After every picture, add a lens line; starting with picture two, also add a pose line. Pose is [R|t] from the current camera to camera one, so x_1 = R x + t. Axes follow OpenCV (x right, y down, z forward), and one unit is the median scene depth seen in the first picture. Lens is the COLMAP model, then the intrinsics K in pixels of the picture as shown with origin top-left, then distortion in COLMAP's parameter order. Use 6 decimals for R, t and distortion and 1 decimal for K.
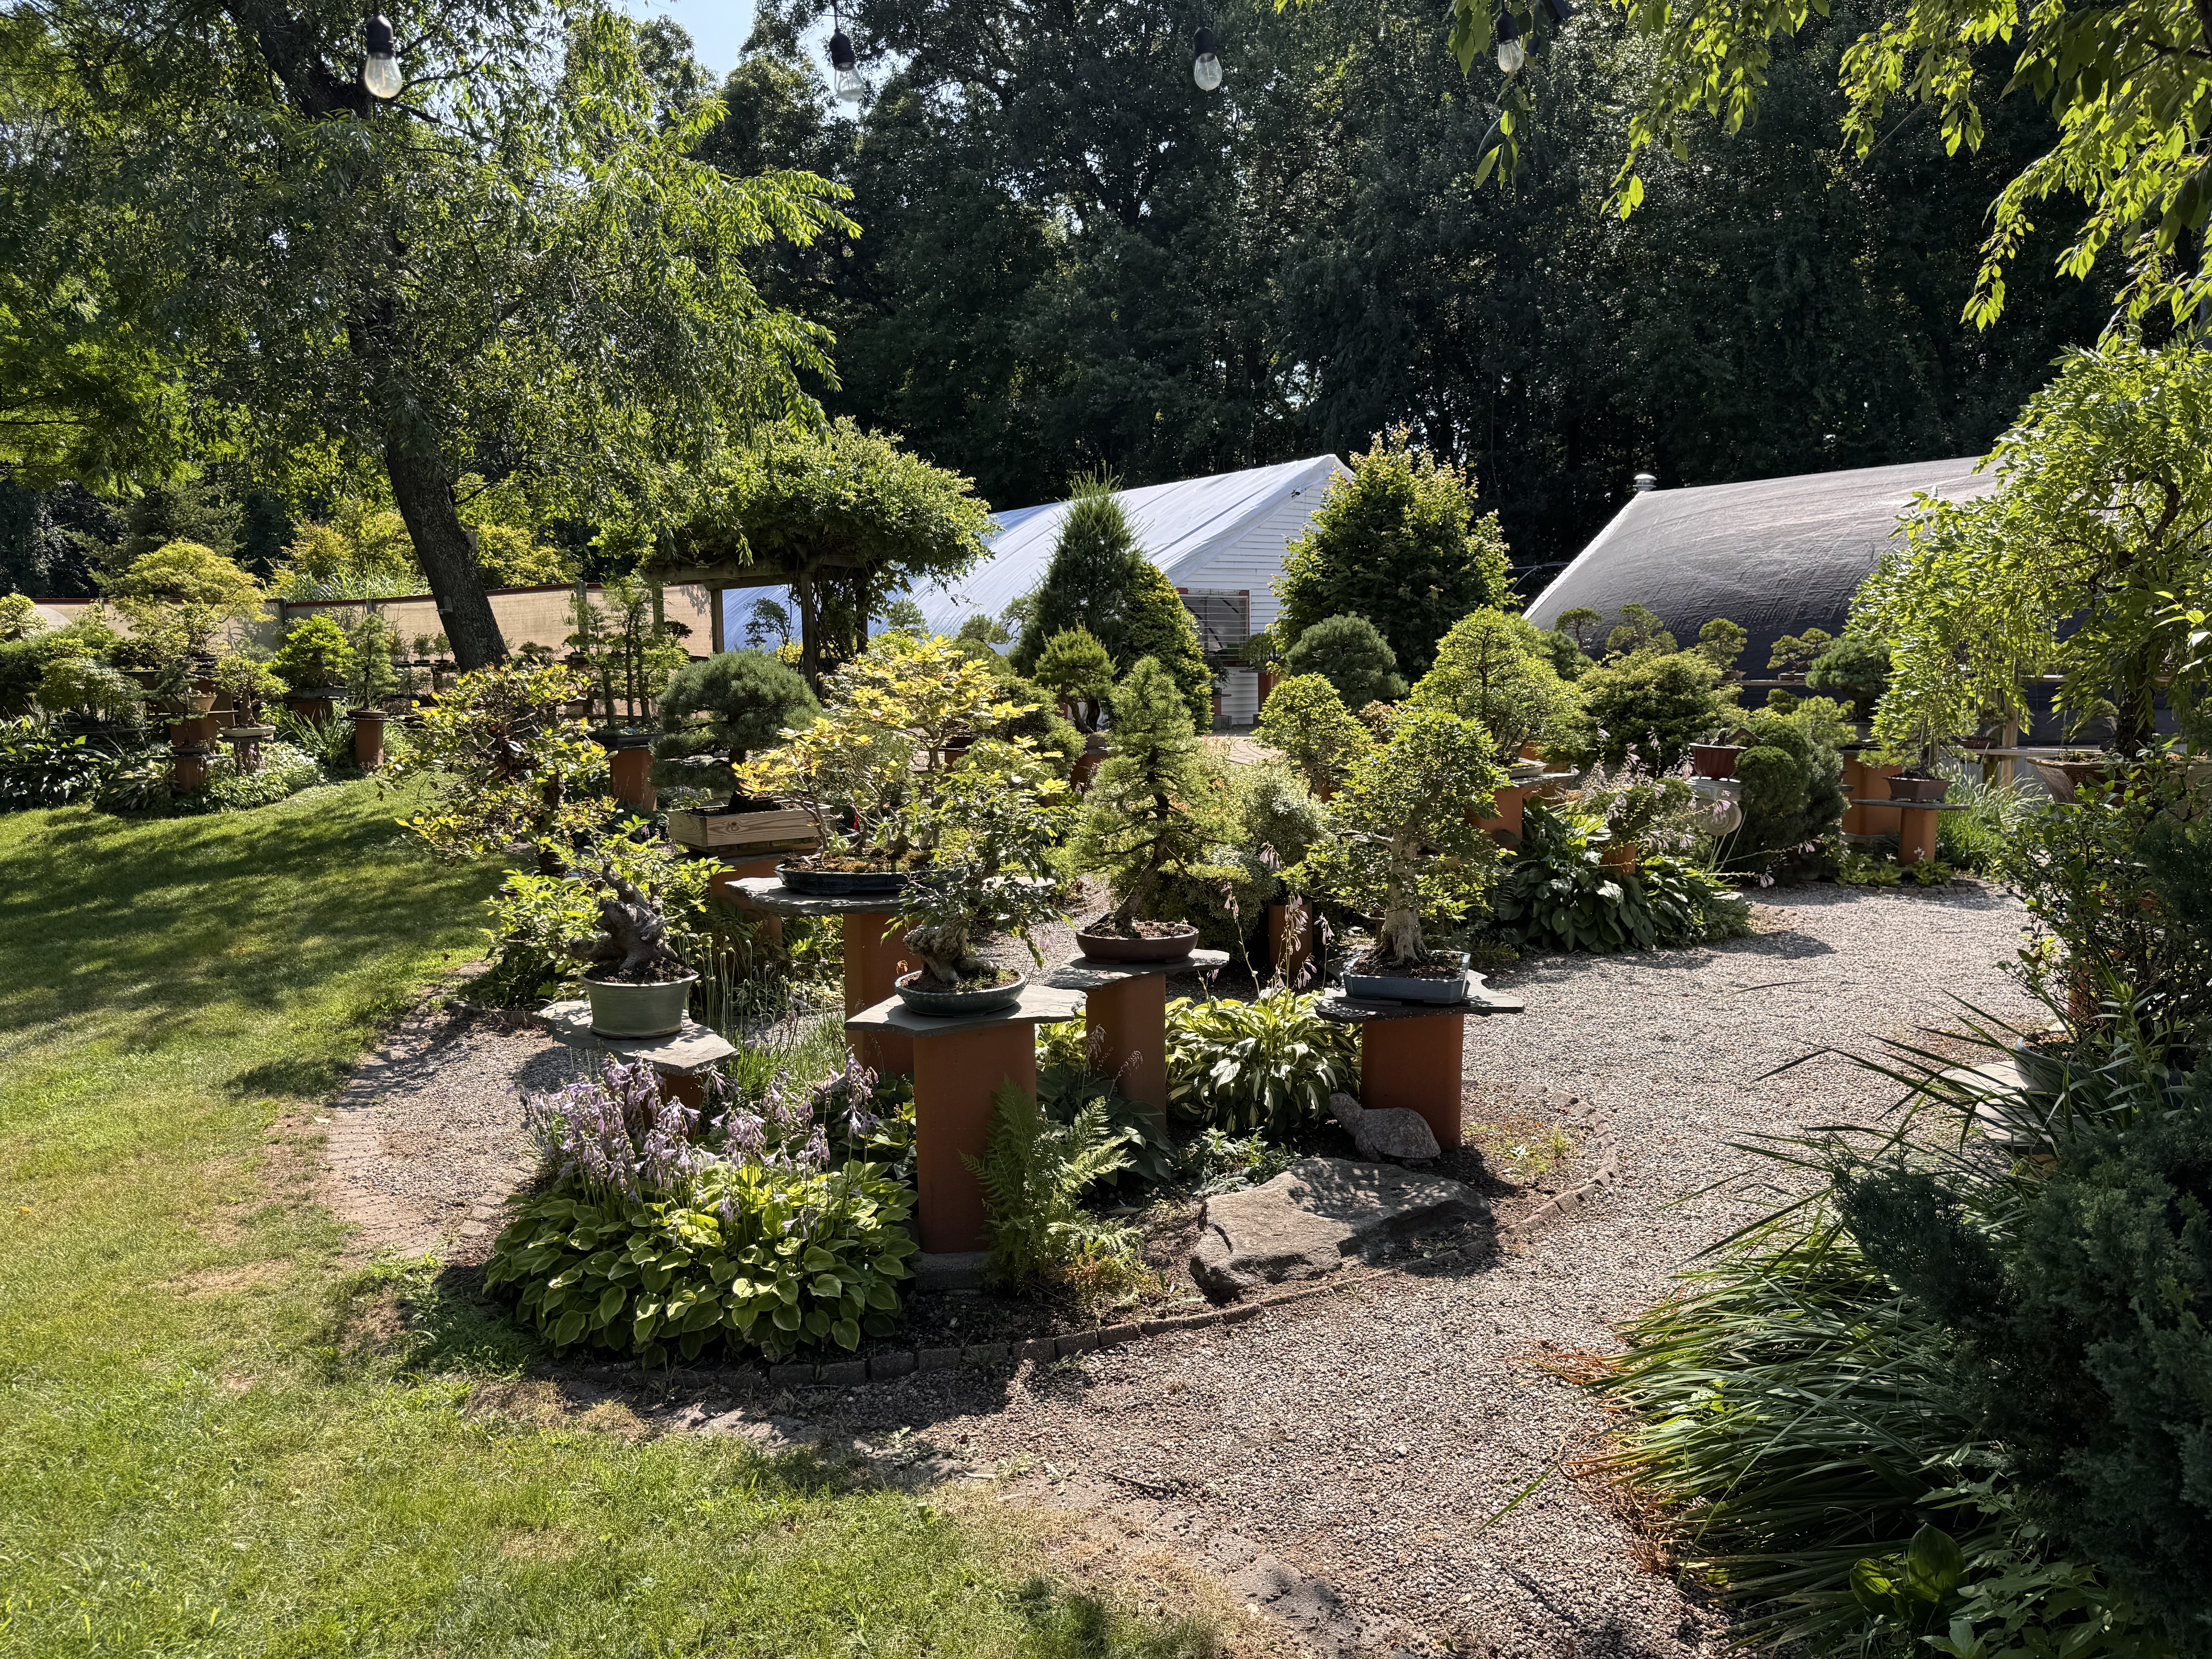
lens RADIAL K [[1556.7, 0, 1100.3], [0, 1556.7, 791.4], [0, 0, 1]] dist [0.149808, -0.270622]
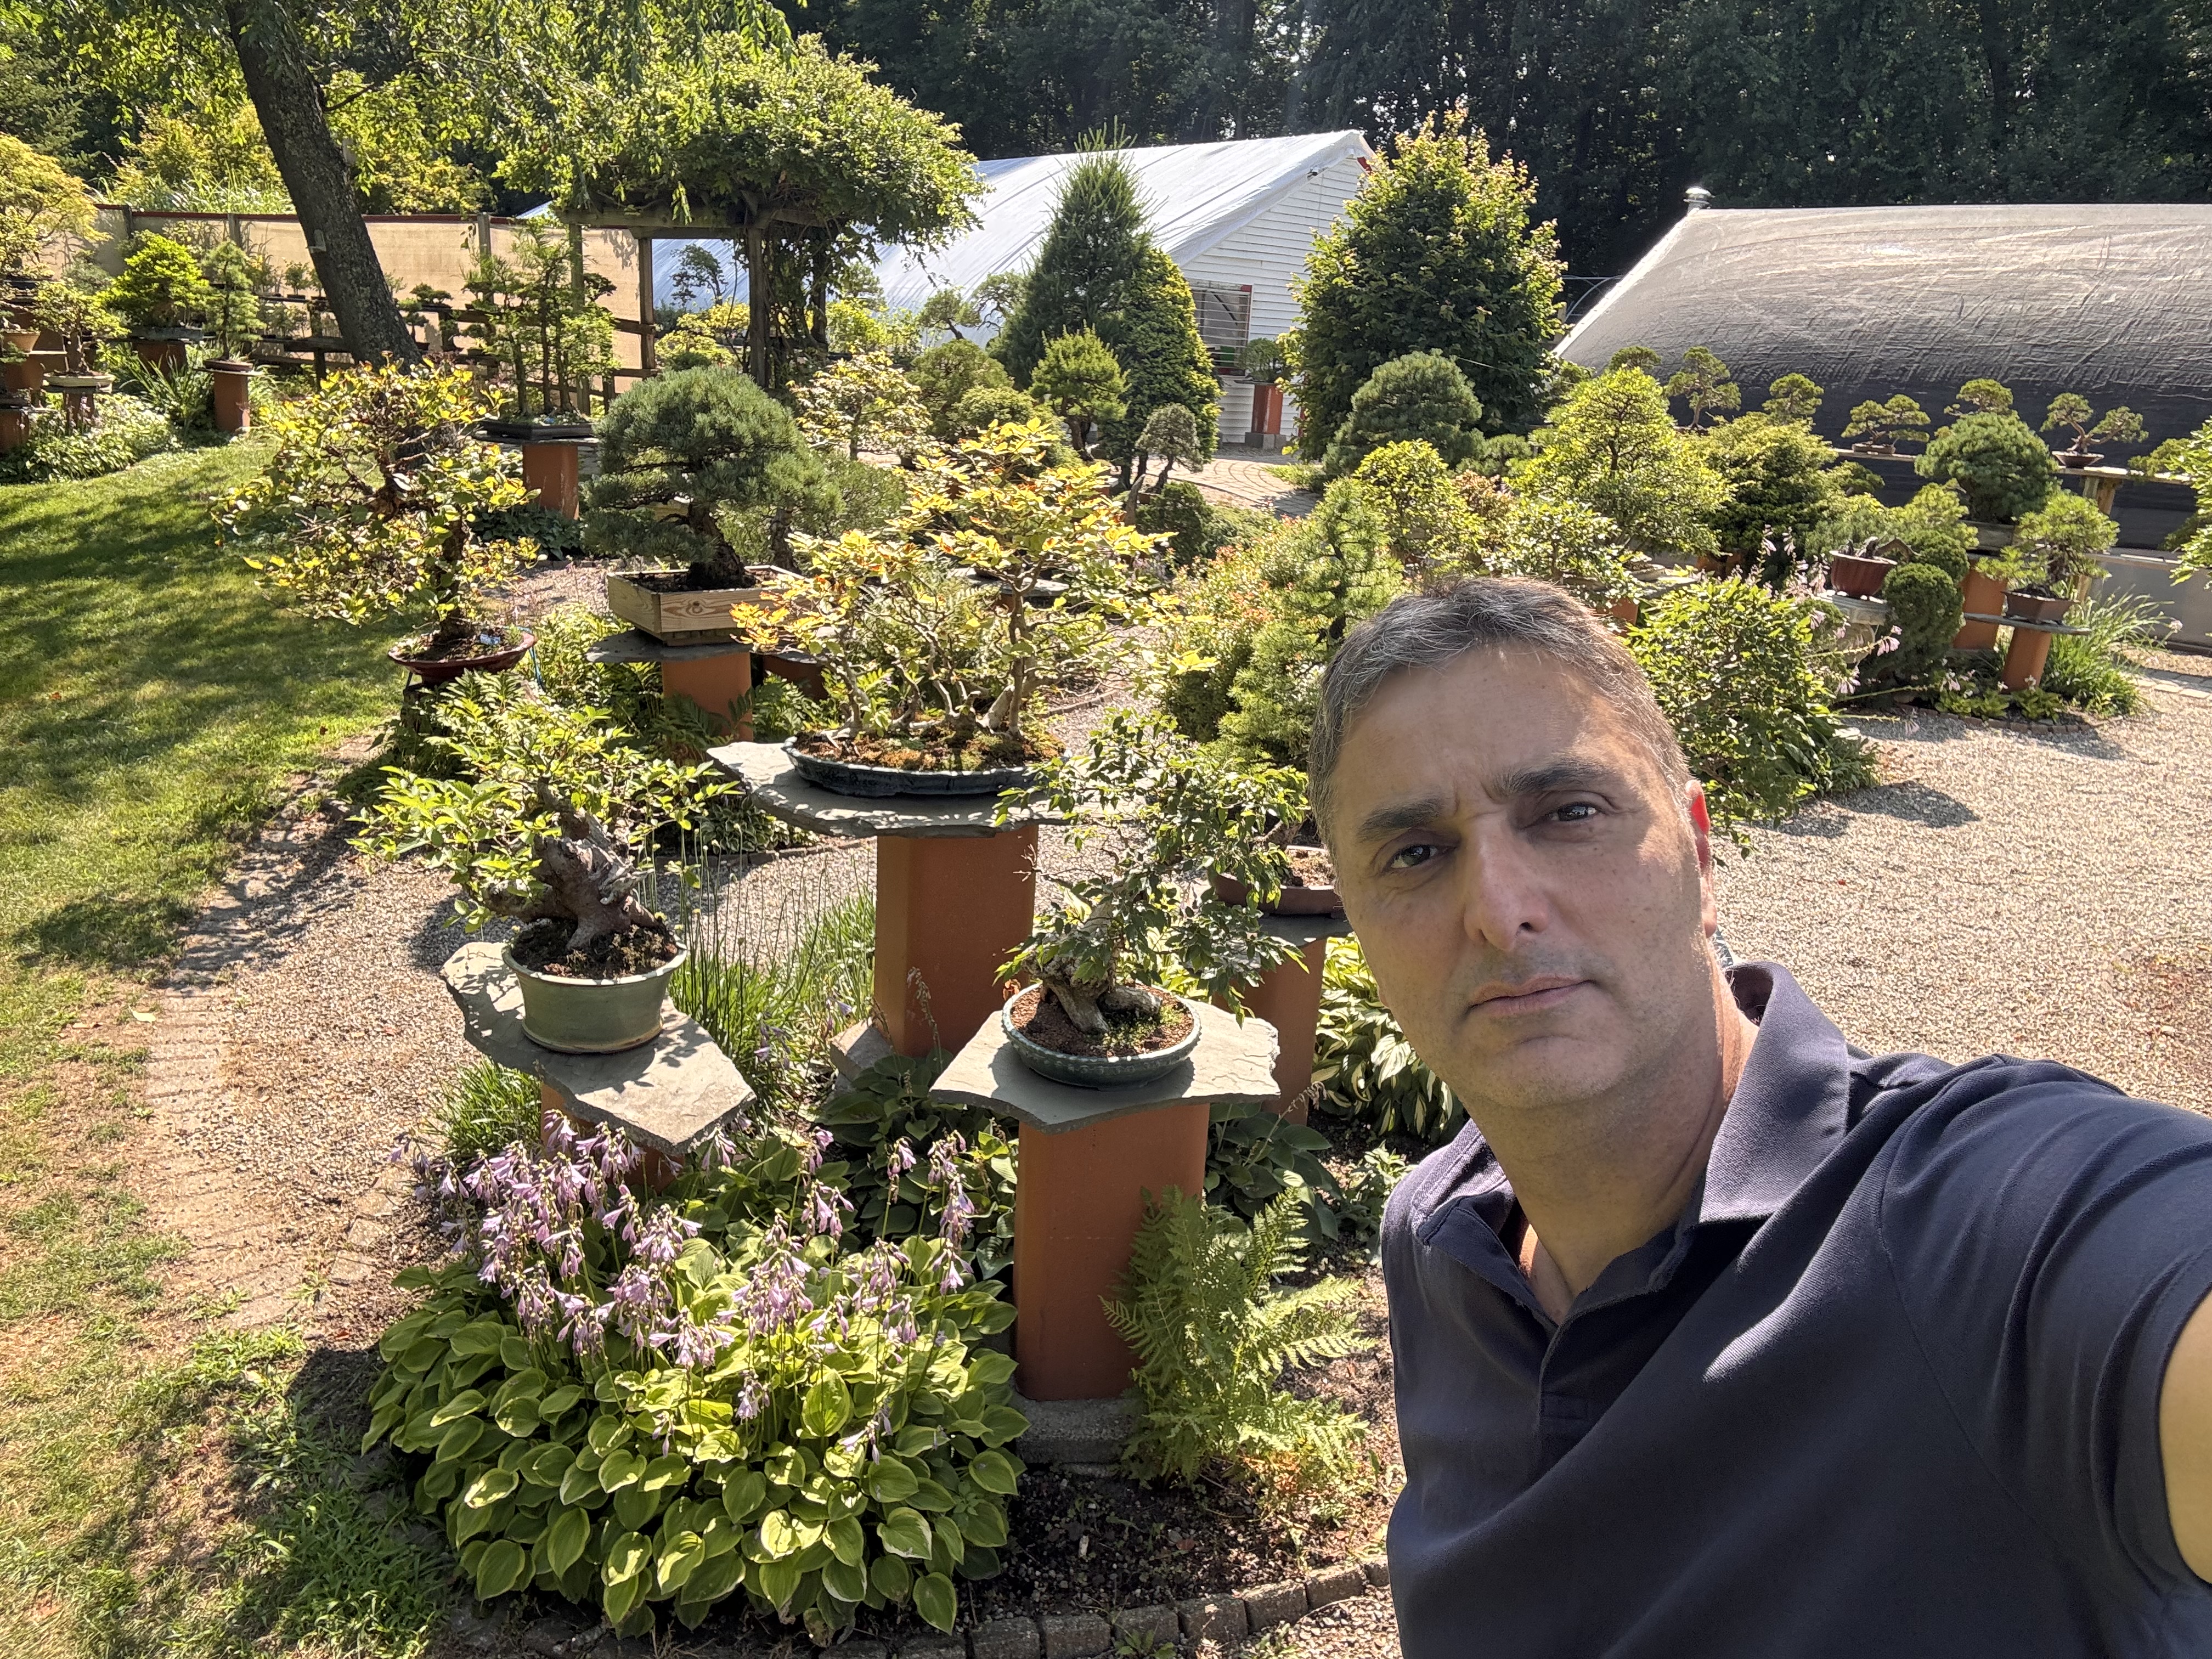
lens RADIAL K [[1597.7, 0, 1138.6], [0, 1597.7, 825.8], [0, 0, 1]] dist [0.073831, -0.097804]
pose [[0.995621, 0.059448, 0.072147, -0.034392], [-0.073144, 0.975986, 0.205186, -0.025639], [-0.058216, -0.209564, 0.976060, 0.098990]]
